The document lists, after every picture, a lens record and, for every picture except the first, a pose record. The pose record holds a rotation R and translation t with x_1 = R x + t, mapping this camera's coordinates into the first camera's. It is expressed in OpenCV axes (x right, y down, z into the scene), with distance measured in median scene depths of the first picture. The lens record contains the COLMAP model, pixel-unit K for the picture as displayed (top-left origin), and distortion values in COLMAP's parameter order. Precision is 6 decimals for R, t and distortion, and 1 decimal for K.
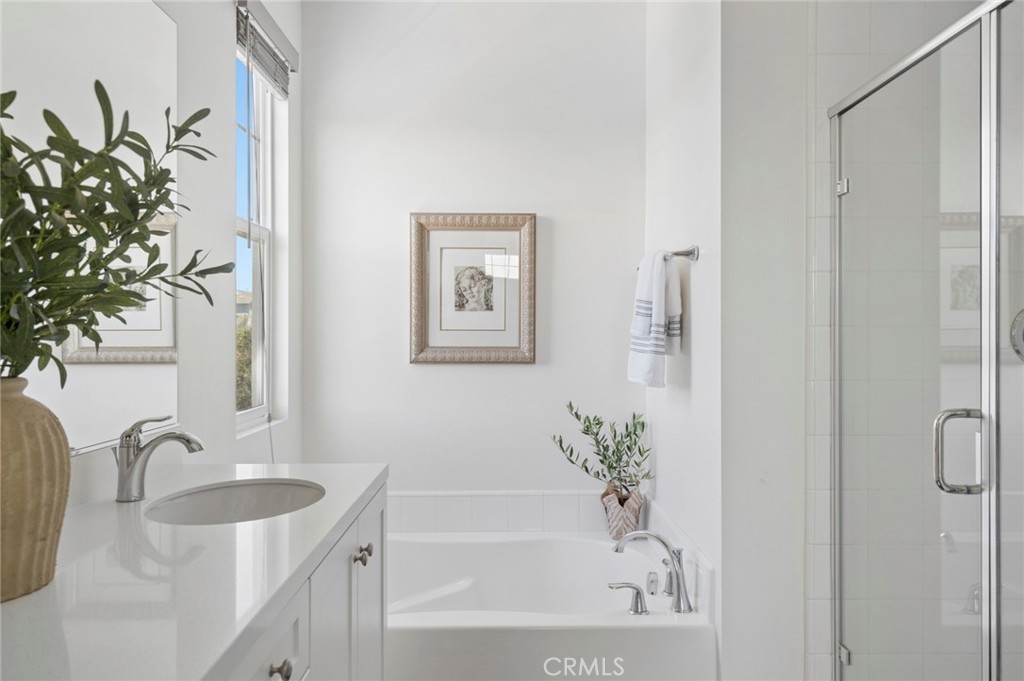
lens RADIAL K [[734.3, 0, 512.0], [0, 734.3, 340.5], [0, 0, 1]] dist [-0.000491, -0.000565]
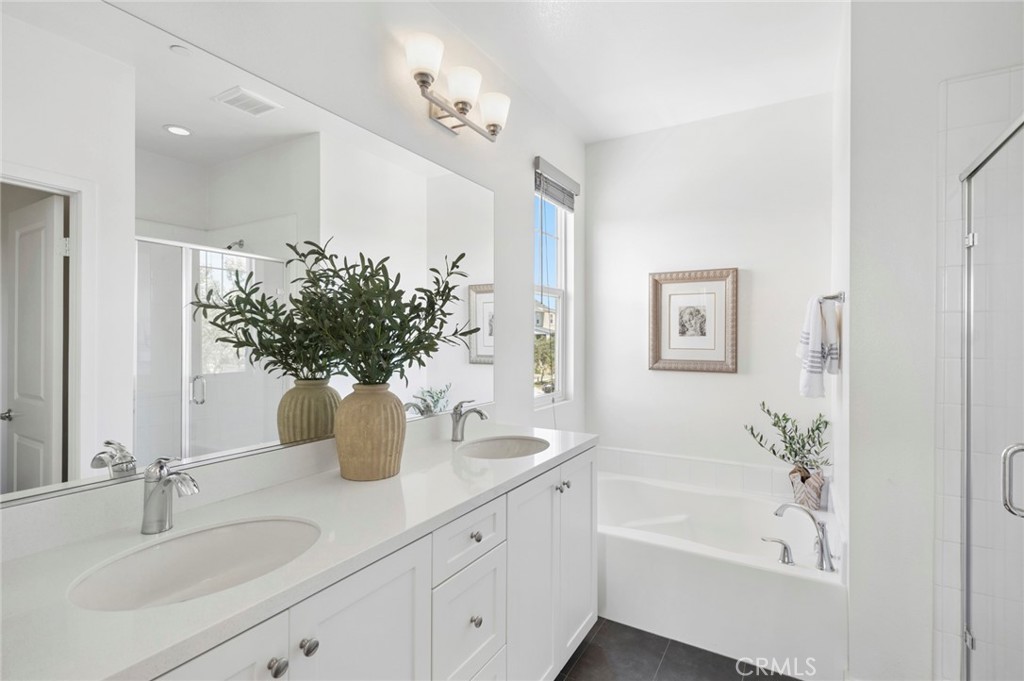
lens RADIAL K [[482.0, 0, 512.0], [0, 482.0, 340.5], [0, 0, 1]] dist [0.000034, 0.000211]
pose [[0.853310, 0.004721, -0.521382, 0.153380], [-0.006492, 0.999978, -0.001570, -0.028718], [0.521363, 0.004724, 0.853322, -0.025551]]
